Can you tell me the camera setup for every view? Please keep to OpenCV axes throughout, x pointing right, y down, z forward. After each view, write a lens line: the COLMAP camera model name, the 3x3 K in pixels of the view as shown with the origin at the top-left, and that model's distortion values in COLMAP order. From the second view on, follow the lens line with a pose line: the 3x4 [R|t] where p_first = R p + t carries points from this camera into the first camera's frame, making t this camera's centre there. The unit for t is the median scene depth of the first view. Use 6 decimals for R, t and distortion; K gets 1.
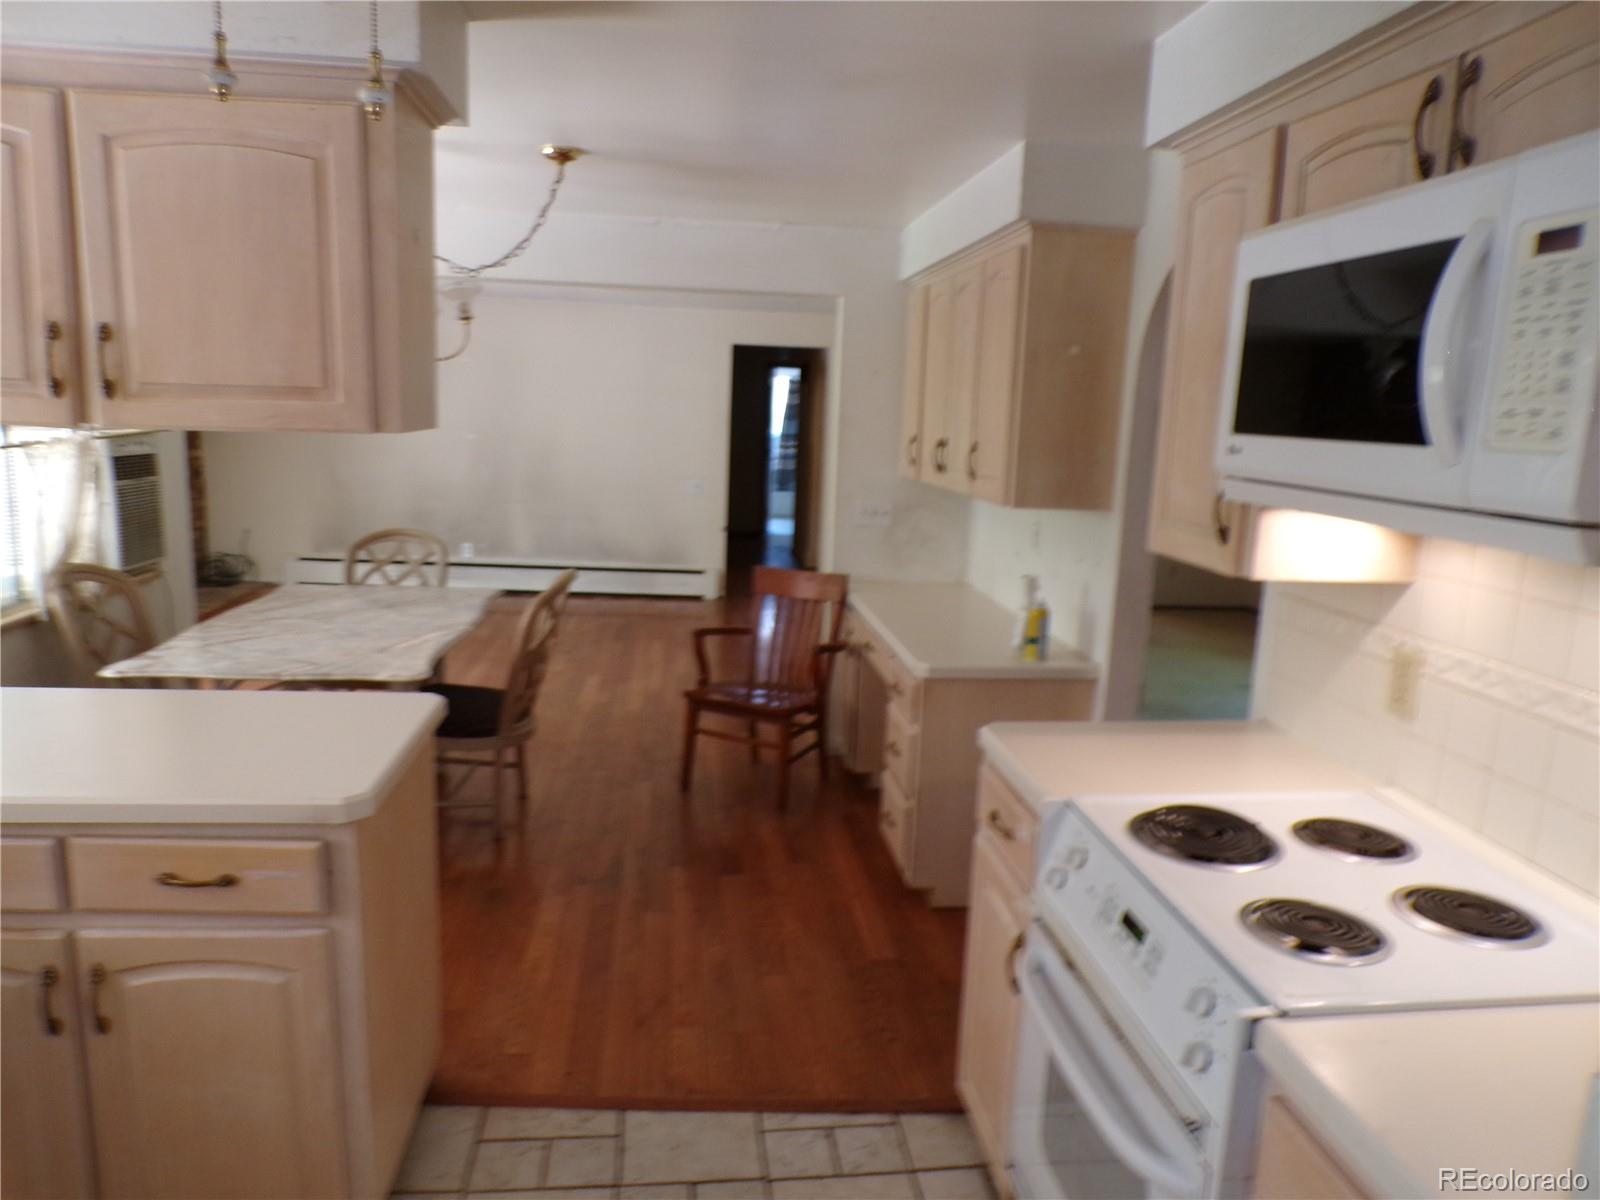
lens RADIAL K [[1083.1, 0, 795.8], [0, 1083.1, 609.8], [0, 0, 1]] dist [-0.045124, 0.023486]
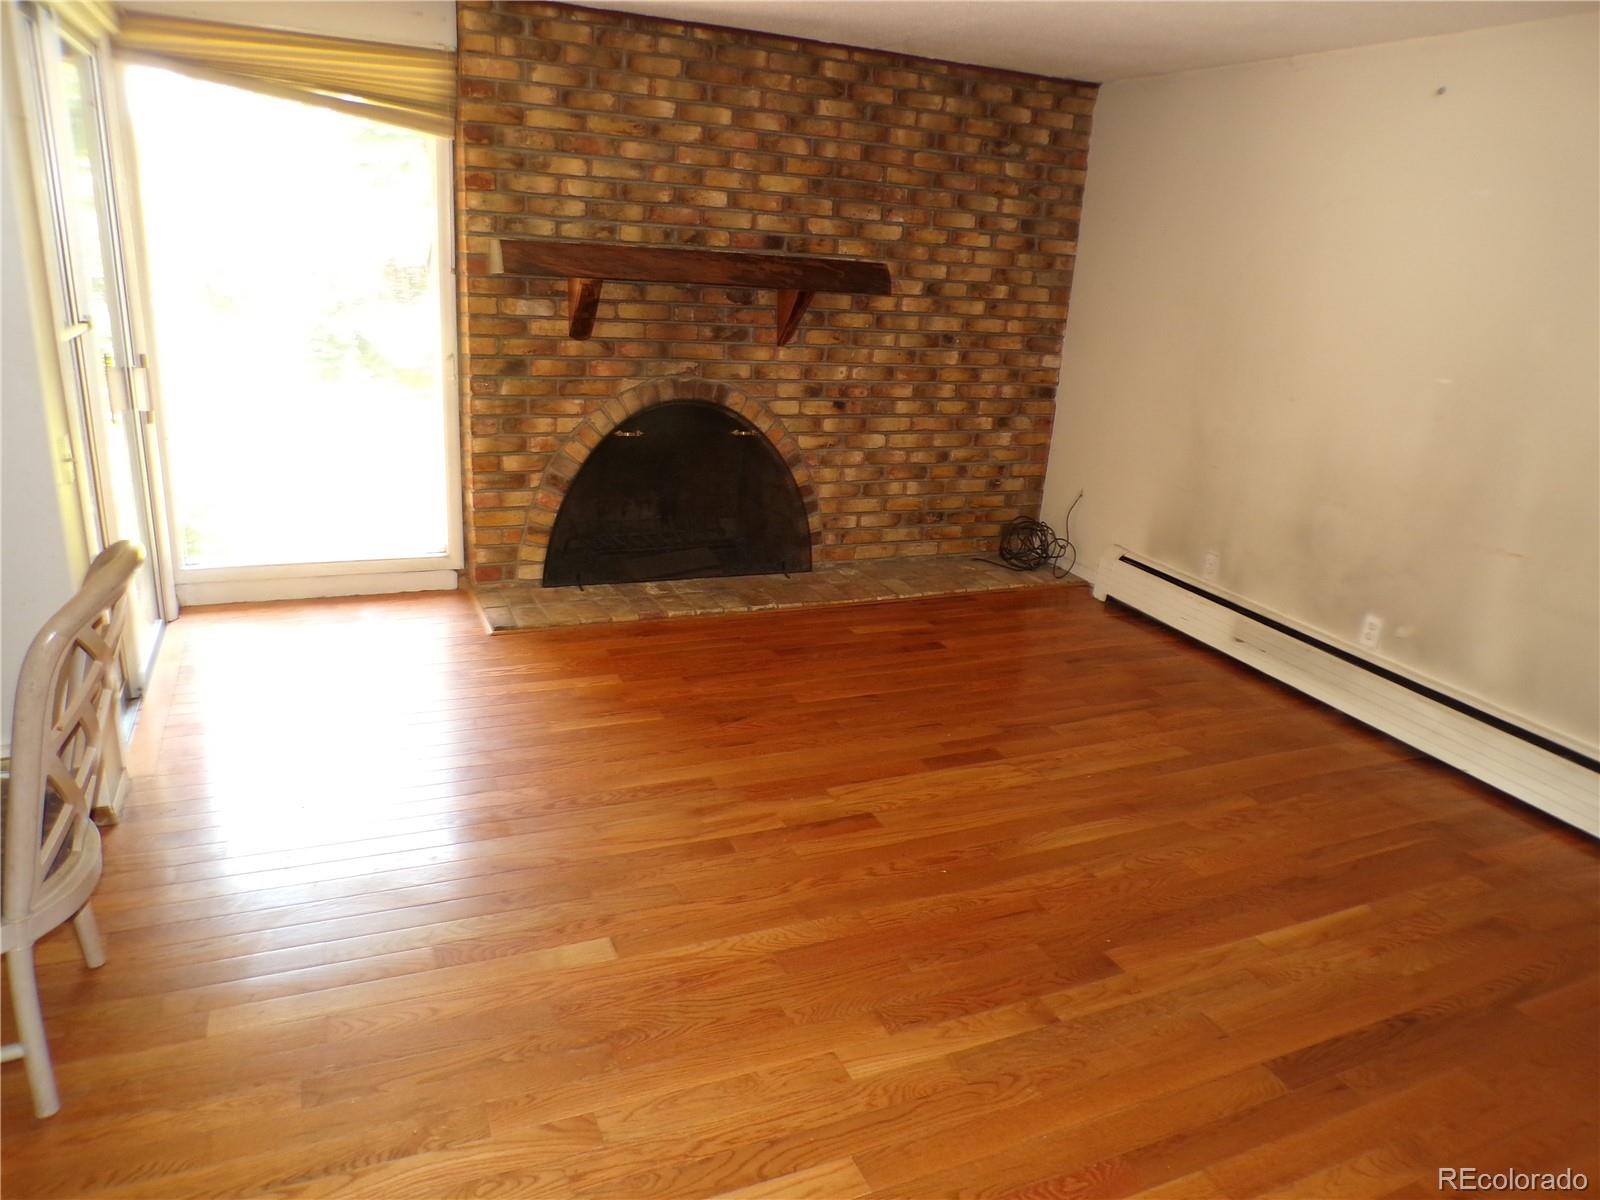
lens RADIAL K [[1083.1, 0, 793.8], [0, 1083.1, 610.5], [0, 0, 1]] dist [-0.045124, 0.023486]
pose [[0.310320, 0.286628, -0.906392, 0.054231], [-0.227591, 0.948135, 0.221908, -0.241032], [0.922986, 0.137424, 0.359459, 1.374027]]
